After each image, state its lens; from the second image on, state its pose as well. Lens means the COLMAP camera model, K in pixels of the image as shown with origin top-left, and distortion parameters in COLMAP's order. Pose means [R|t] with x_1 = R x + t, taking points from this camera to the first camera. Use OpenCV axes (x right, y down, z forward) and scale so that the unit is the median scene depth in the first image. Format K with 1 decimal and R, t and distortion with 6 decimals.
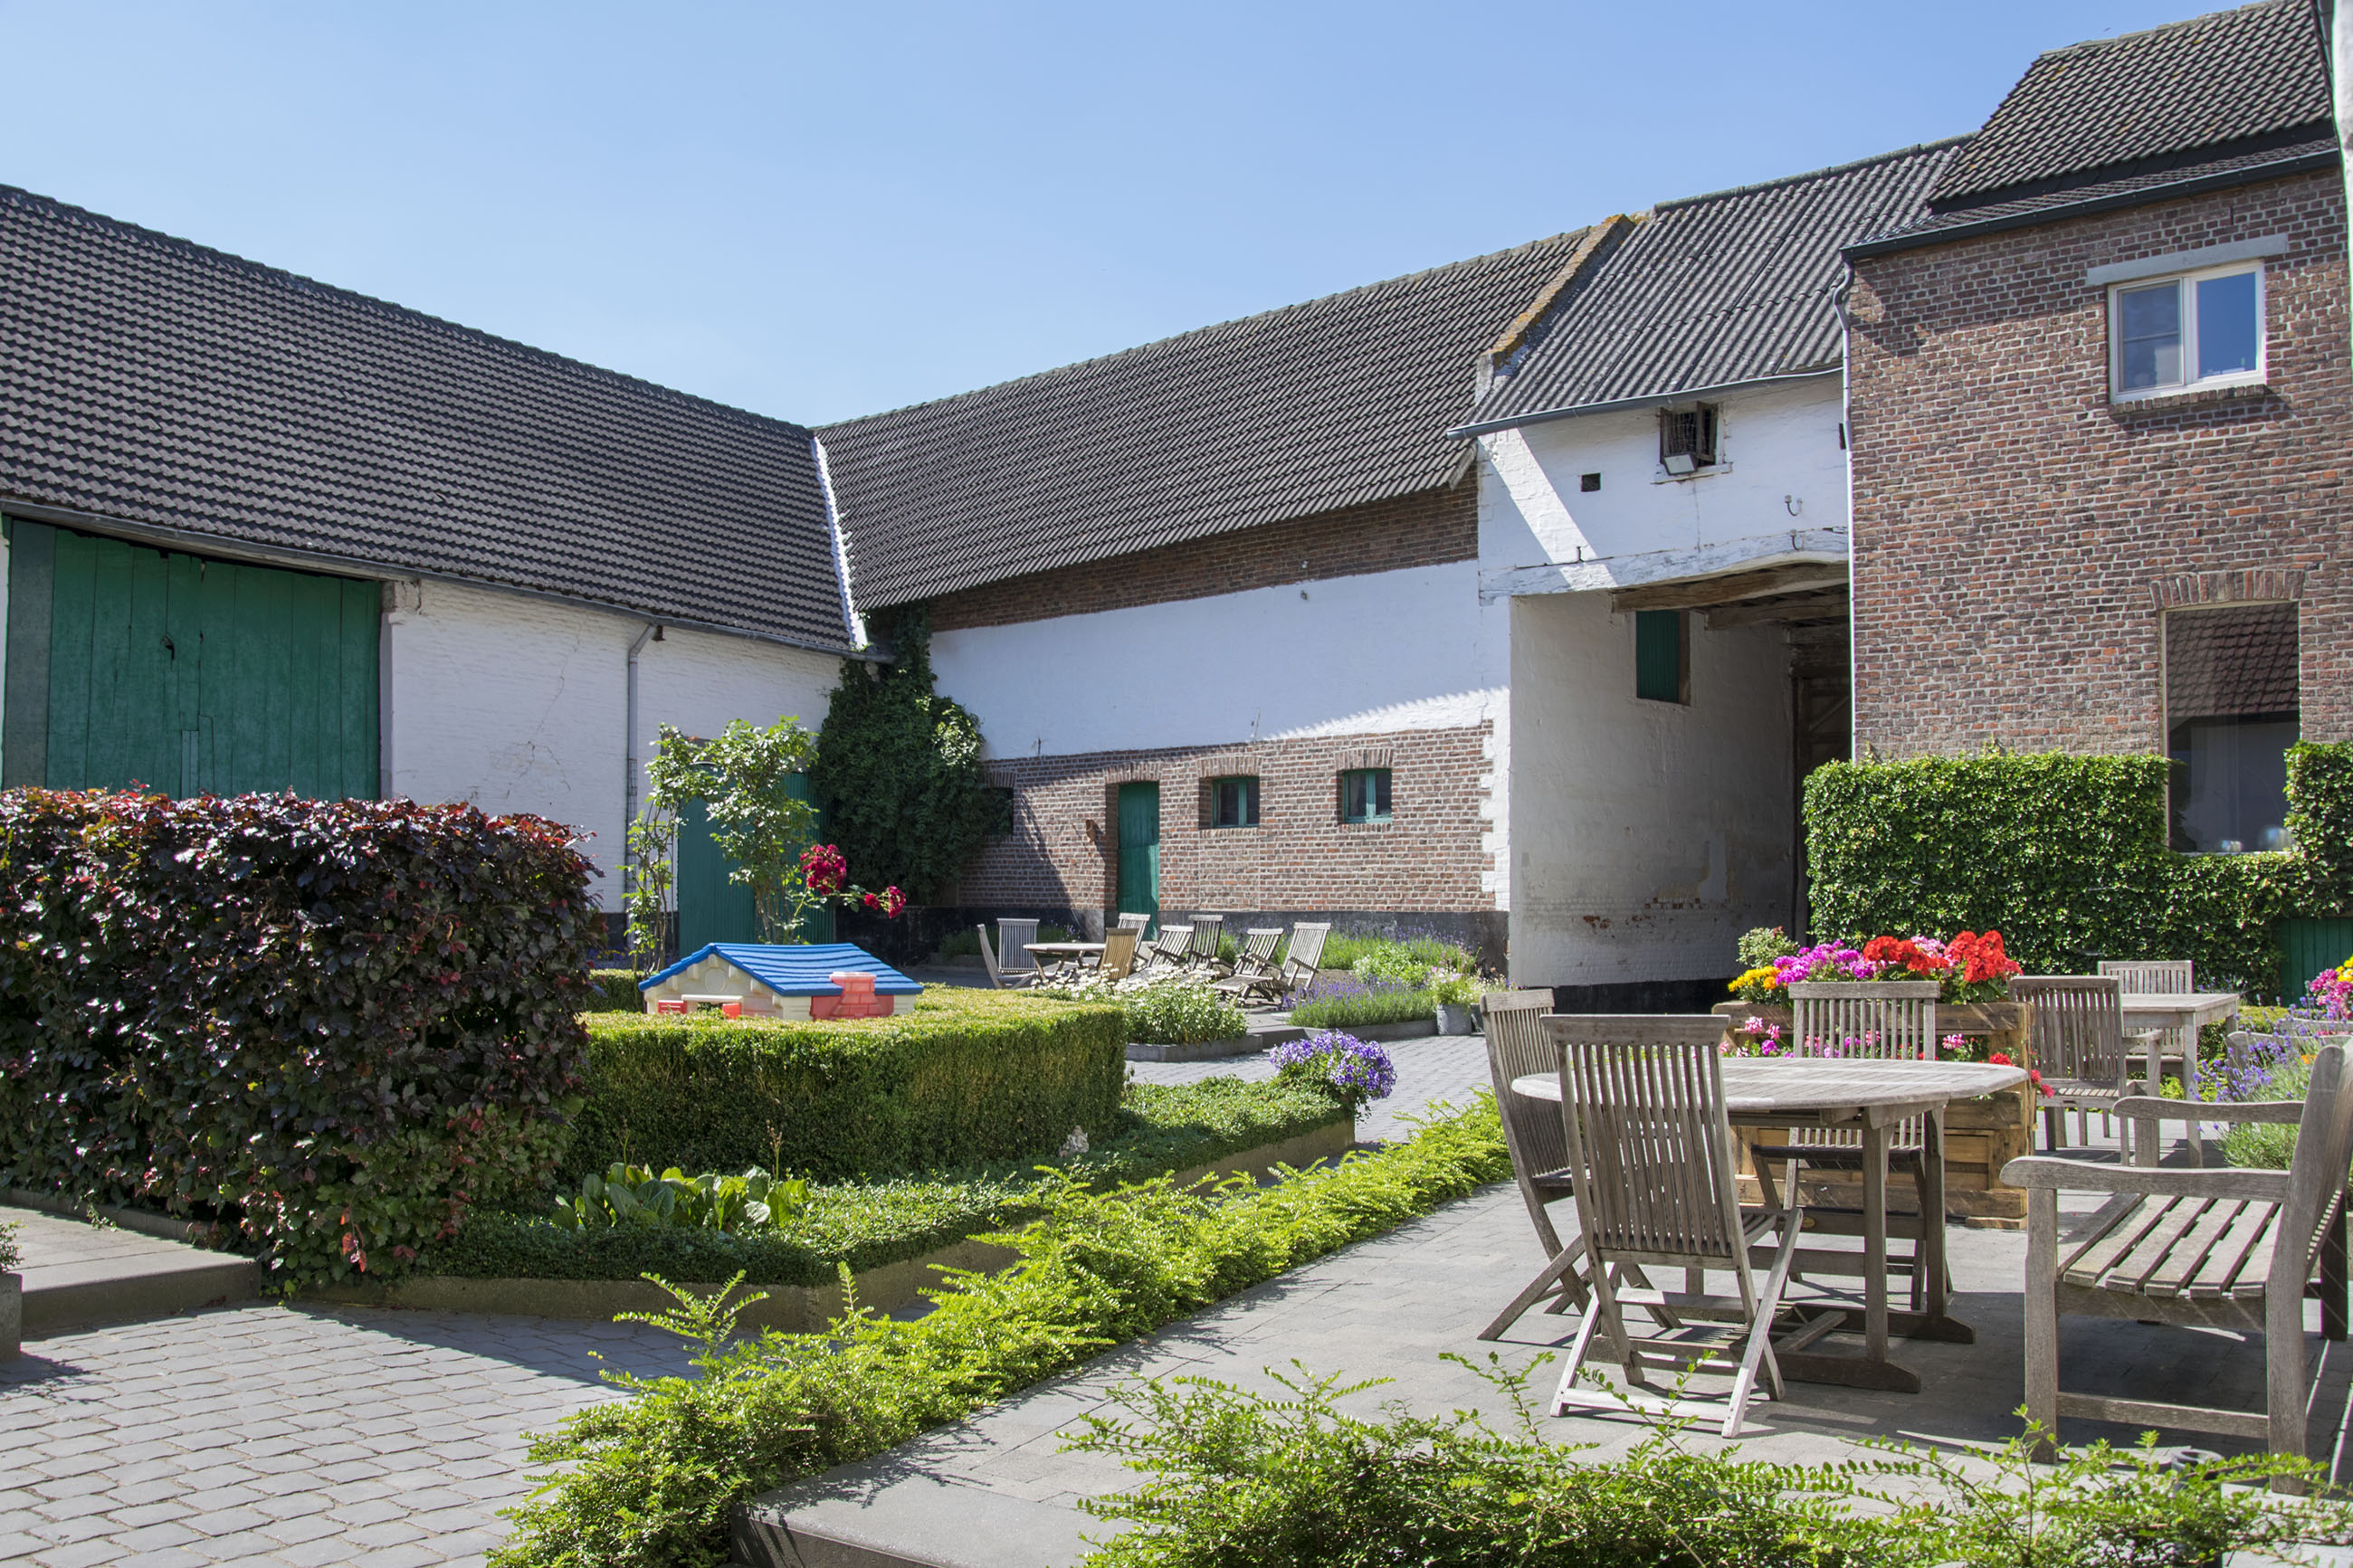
lens RADIAL K [[2240.4, 0, 1175.2], [0, 2240.4, 788.1], [0, 0, 1]] dist [0.012911, 0.000000]
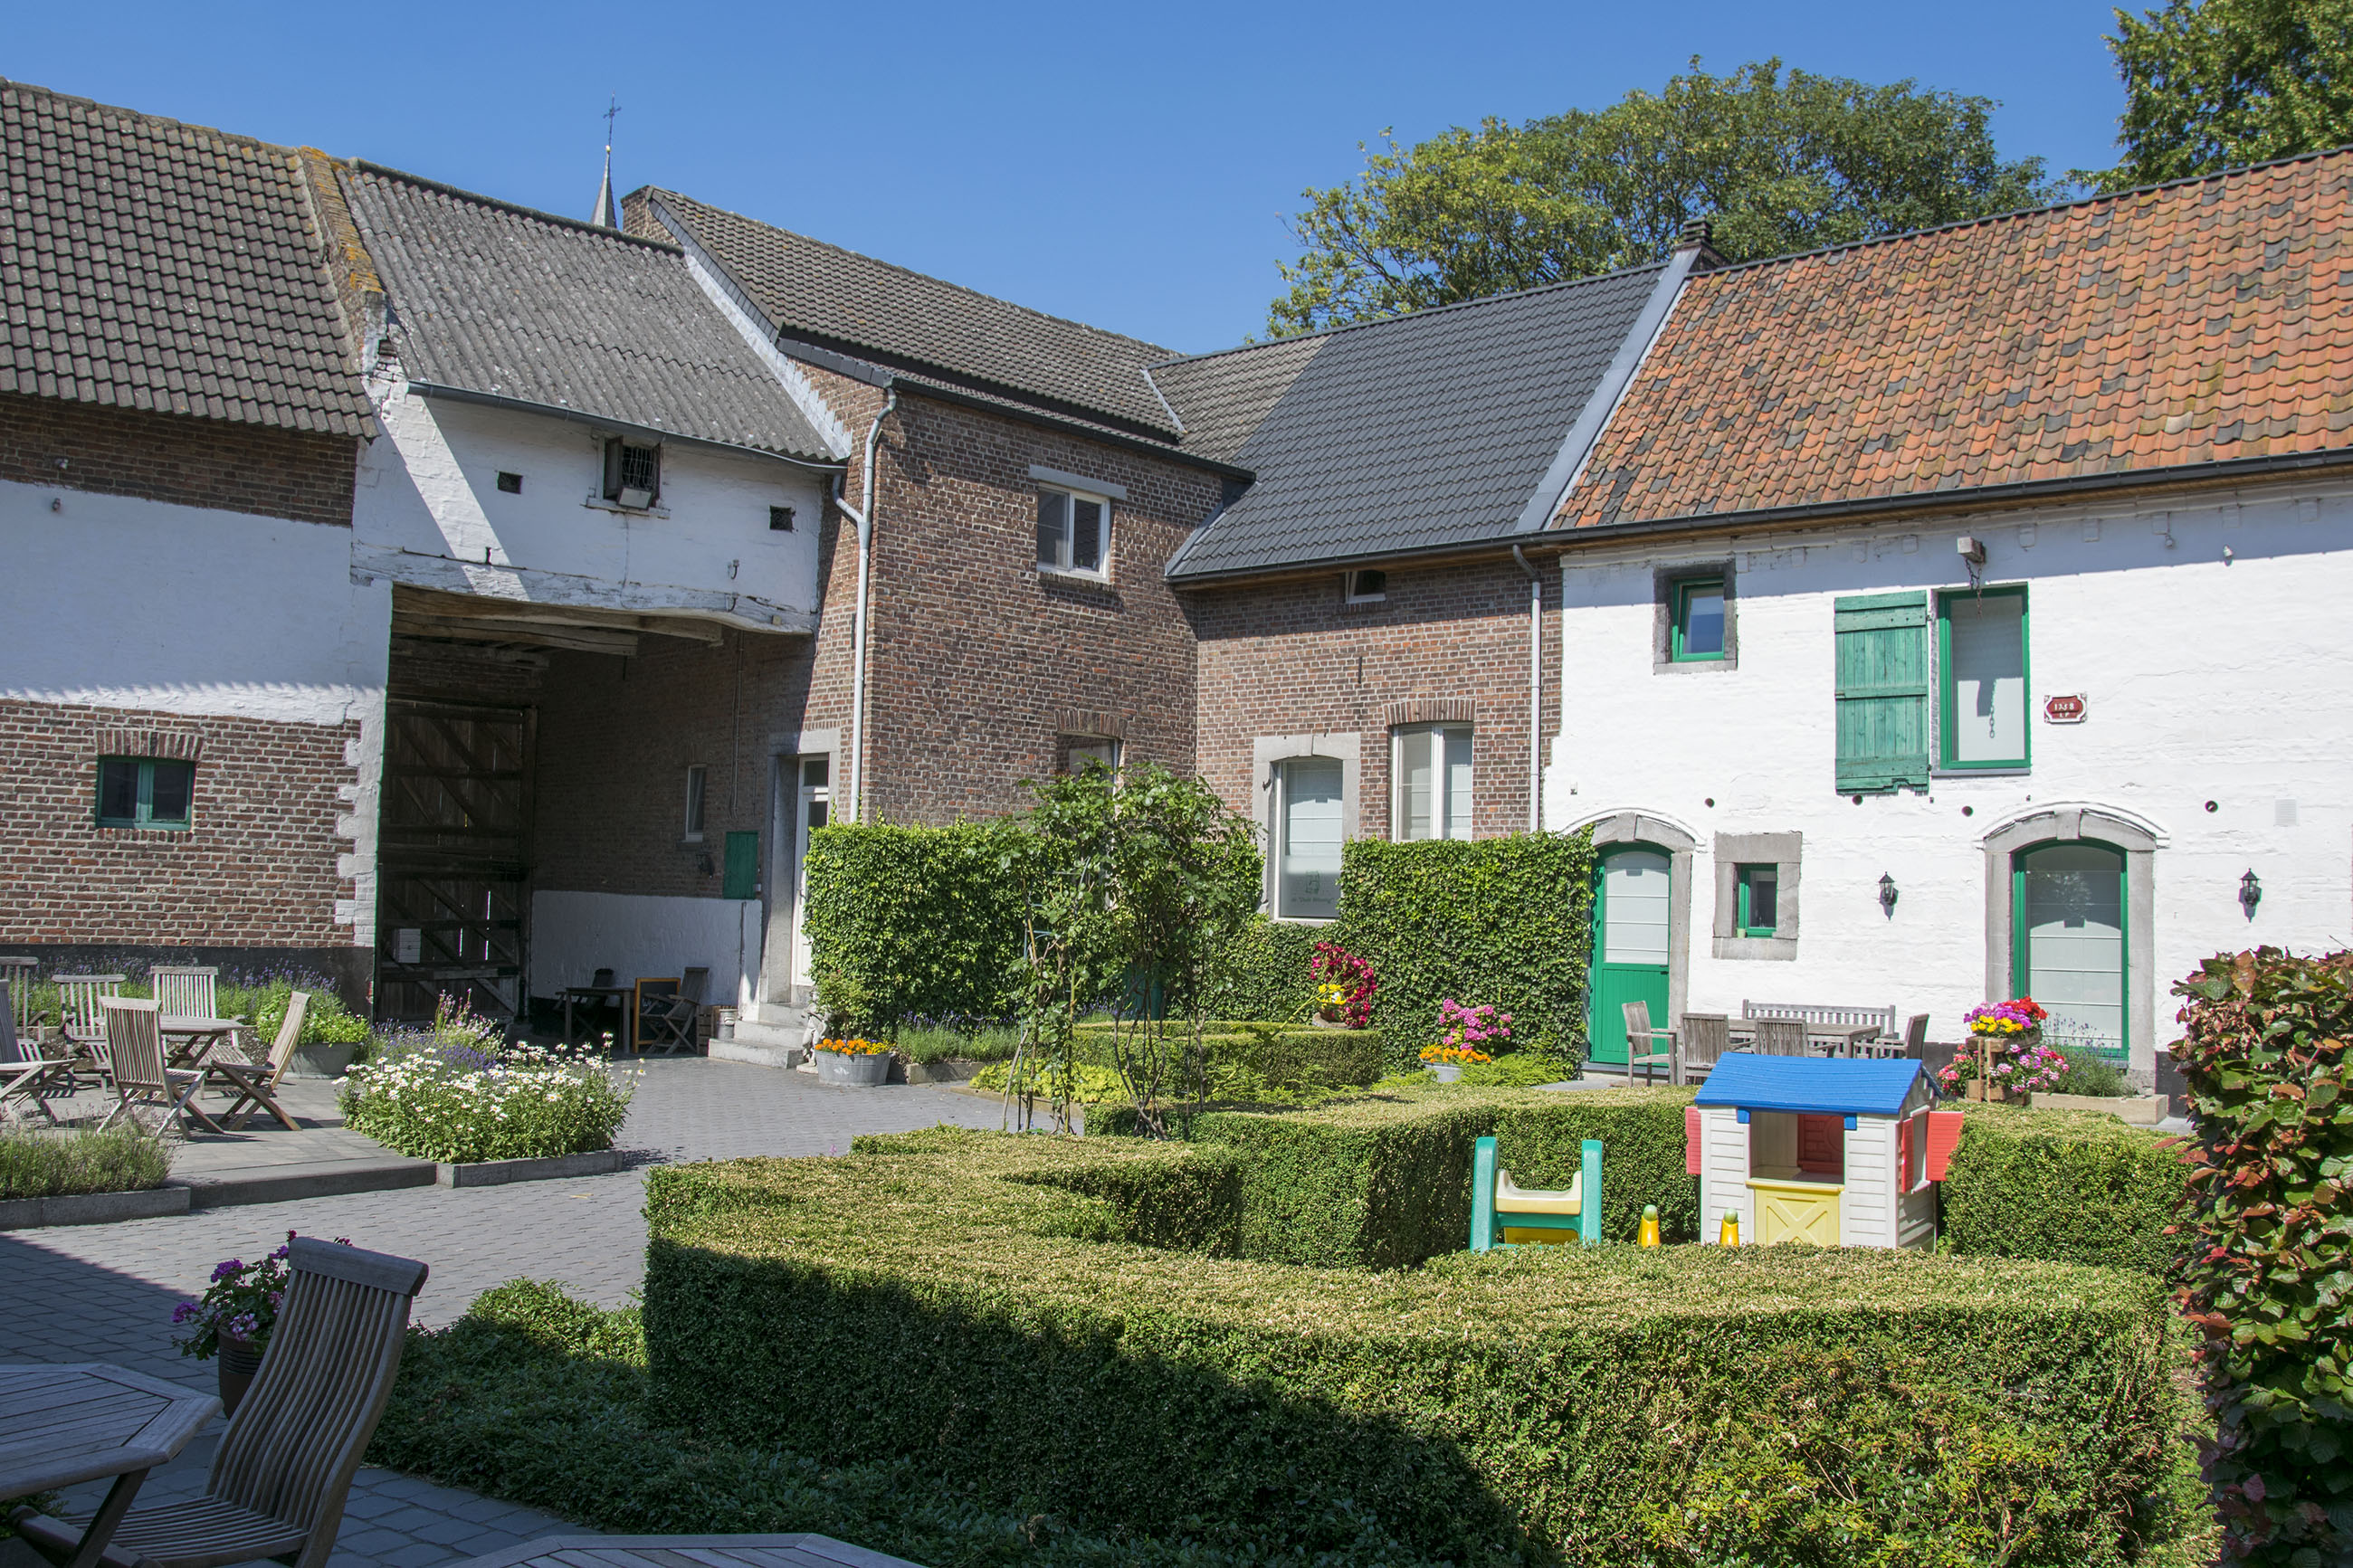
lens RADIAL K [[1883.2, 0, 1176.0], [0, 1883.2, 780.3], [0, 0, 1]] dist [-0.048846, 0.004807]
pose [[0.114134, 0.067049, 0.991200, -0.536021], [-0.080880, 0.995035, -0.057995, 0.008013], [-0.990168, -0.073549, 0.118990, 0.624286]]
